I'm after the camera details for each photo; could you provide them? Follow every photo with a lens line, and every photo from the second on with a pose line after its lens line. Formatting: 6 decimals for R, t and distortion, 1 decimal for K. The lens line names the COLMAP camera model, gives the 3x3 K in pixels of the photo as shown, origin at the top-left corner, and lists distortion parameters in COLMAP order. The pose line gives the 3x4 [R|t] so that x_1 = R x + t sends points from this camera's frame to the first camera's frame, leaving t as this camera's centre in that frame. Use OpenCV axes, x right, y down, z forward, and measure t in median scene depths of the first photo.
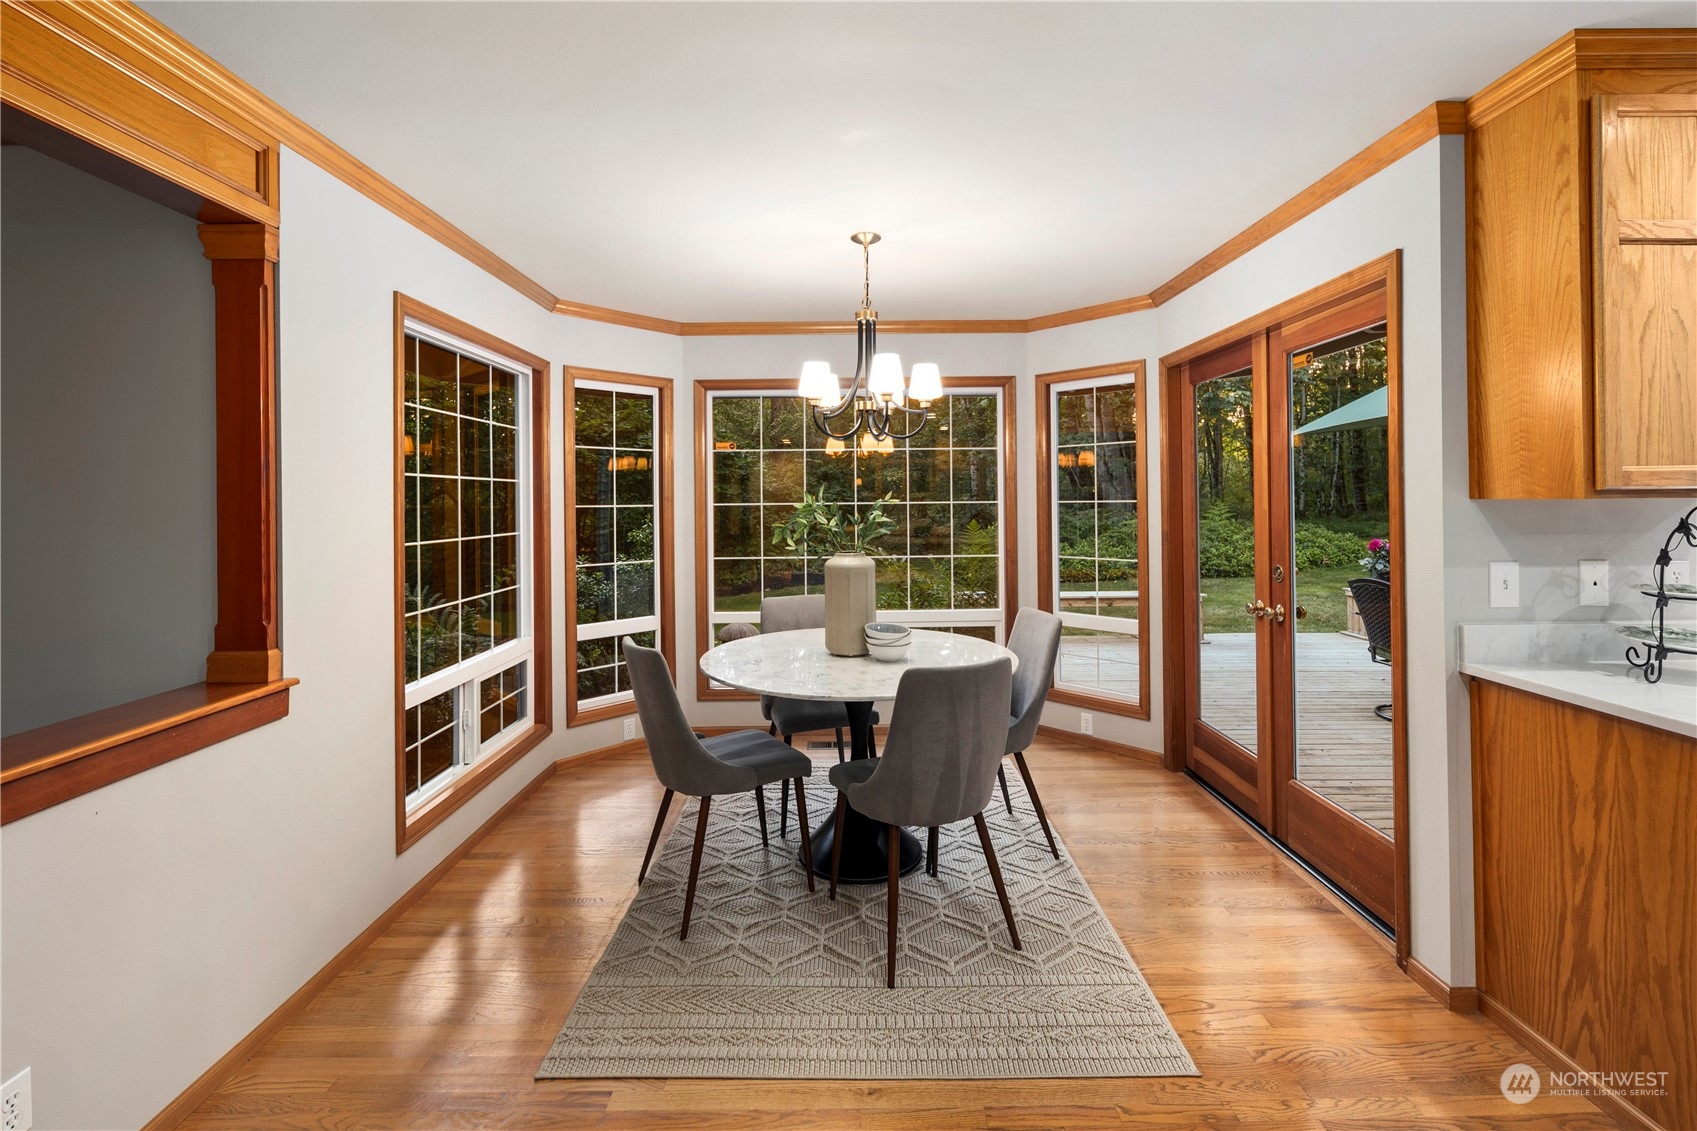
lens RADIAL K [[741.9, 0, 858.8], [0, 741.9, 497.9], [0, 0, 1]] dist [0.002604, -0.003742]
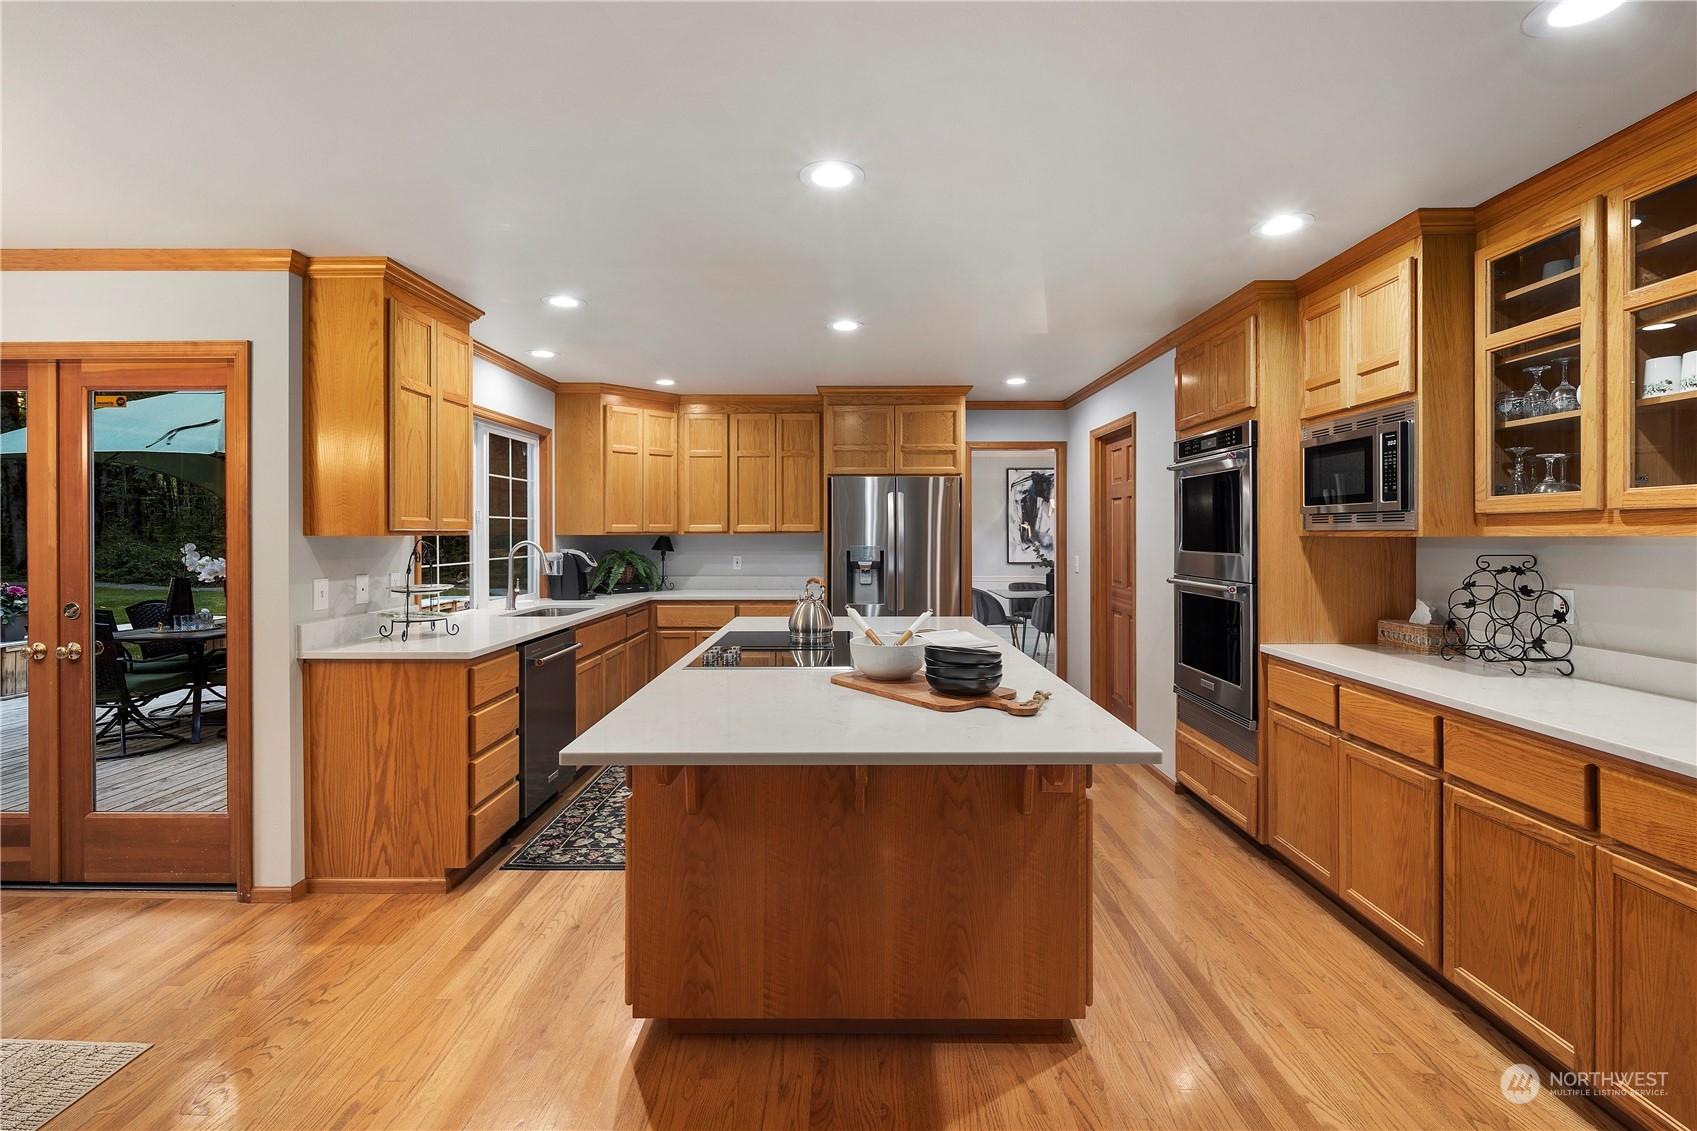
lens RADIAL K [[741.9, 0, 842.4], [0, 741.9, 535.9], [0, 0, 1]] dist [0.002604, -0.003742]
pose [[0.015618, 0.006856, 0.999855, -0.588361], [-0.004035, 0.999969, -0.006794, 0.007692], [-0.999870, -0.003928, 0.015645, -0.053295]]
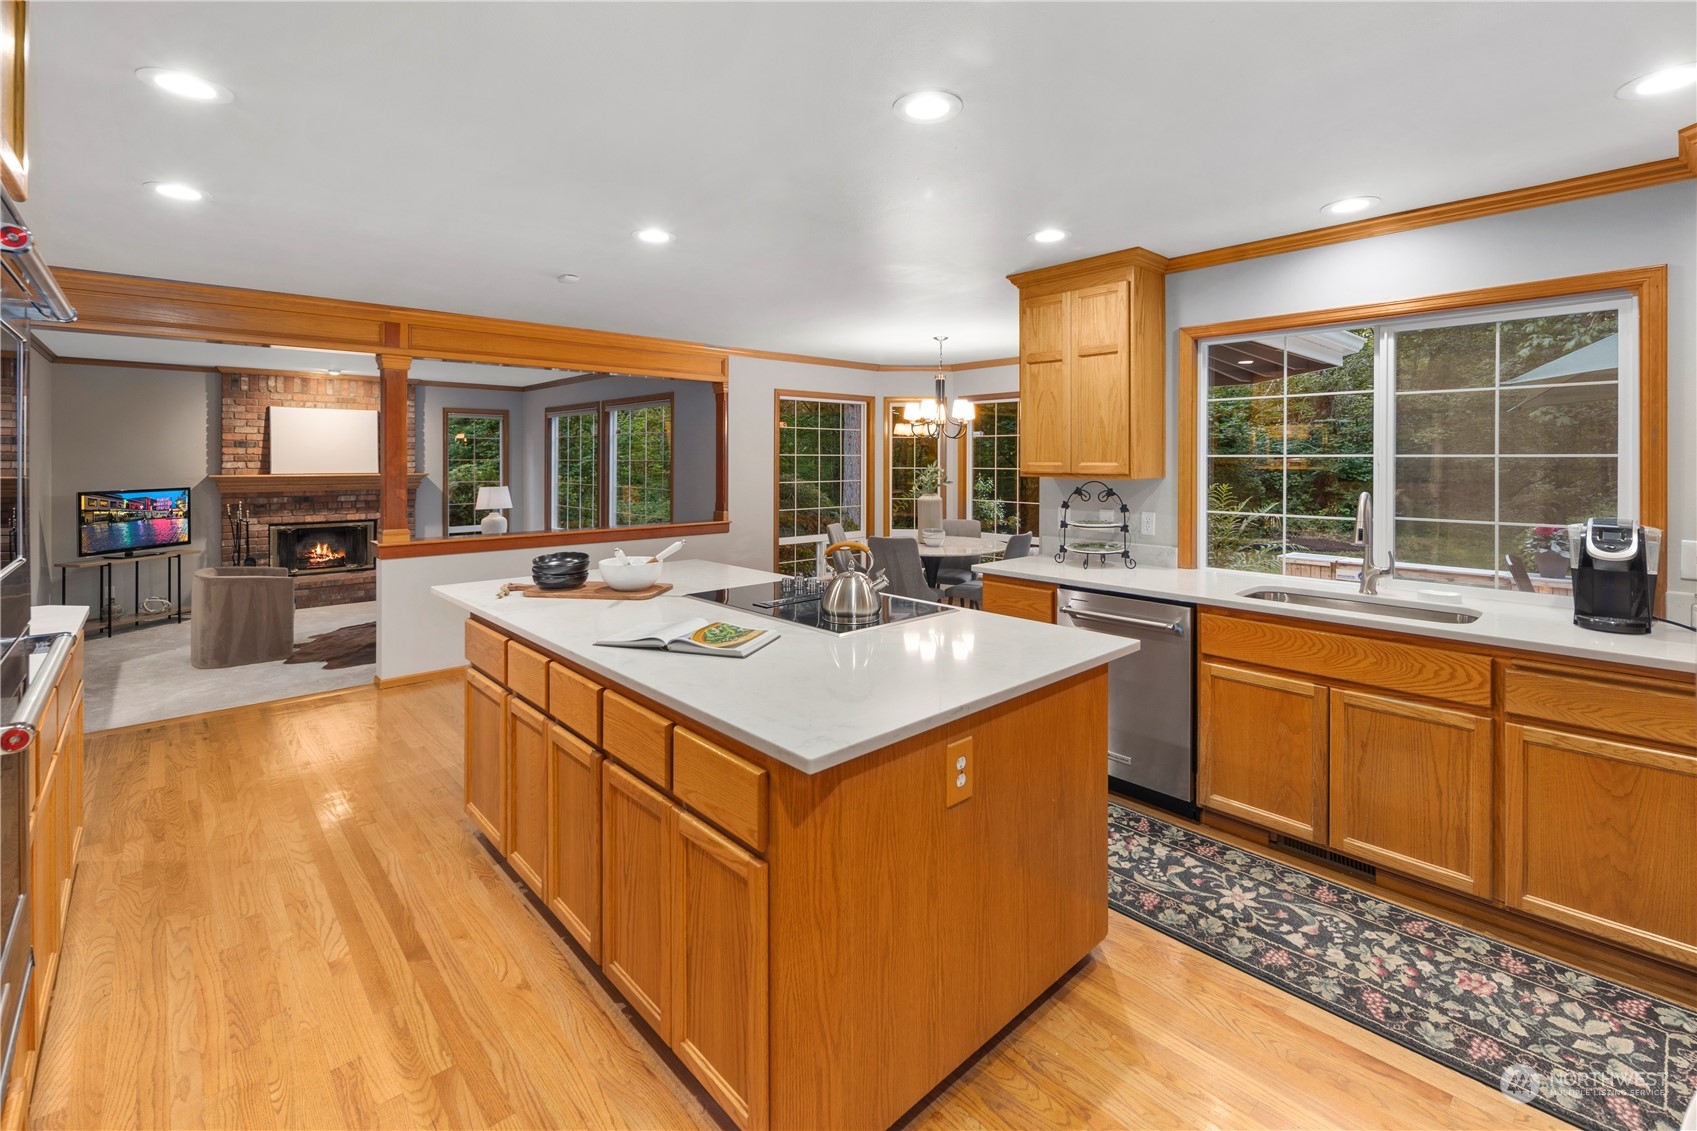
lens RADIAL K [[741.9, 0, 855.4], [0, 741.9, 461.2], [0, 0, 1]] dist [0.002604, -0.003742]
pose [[0.679082, 0.014551, -0.733918, 1.990620], [-0.008037, 0.999891, 0.012387, -0.059656], [0.734018, -0.002513, 0.679125, -0.799411]]
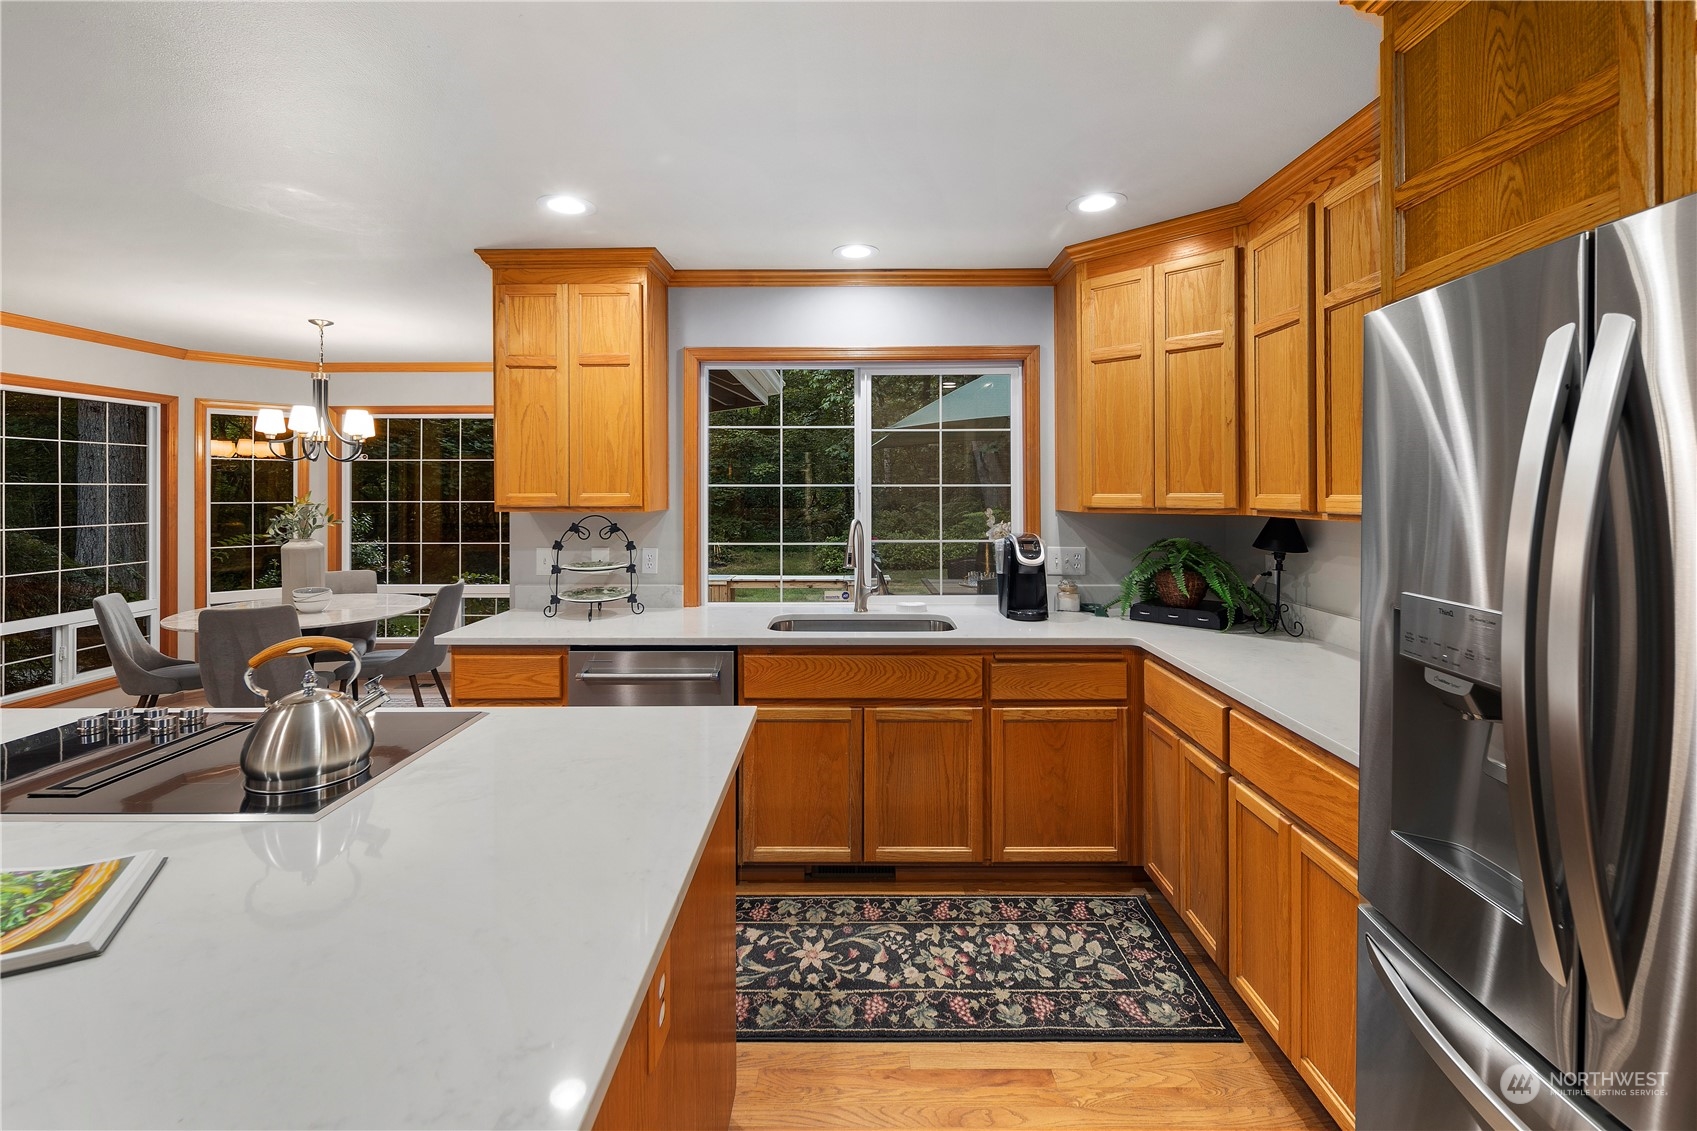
lens RADIAL K [[741.9, 0, 864.7], [0, 741.9, 488.0], [0, 0, 1]] dist [0.002604, -0.003742]
pose [[0.999913, 0.009590, -0.009055, 1.615883], [-0.009584, 0.999954, 0.000701, -0.055751], [0.009061, -0.000615, 0.999959, -0.658255]]
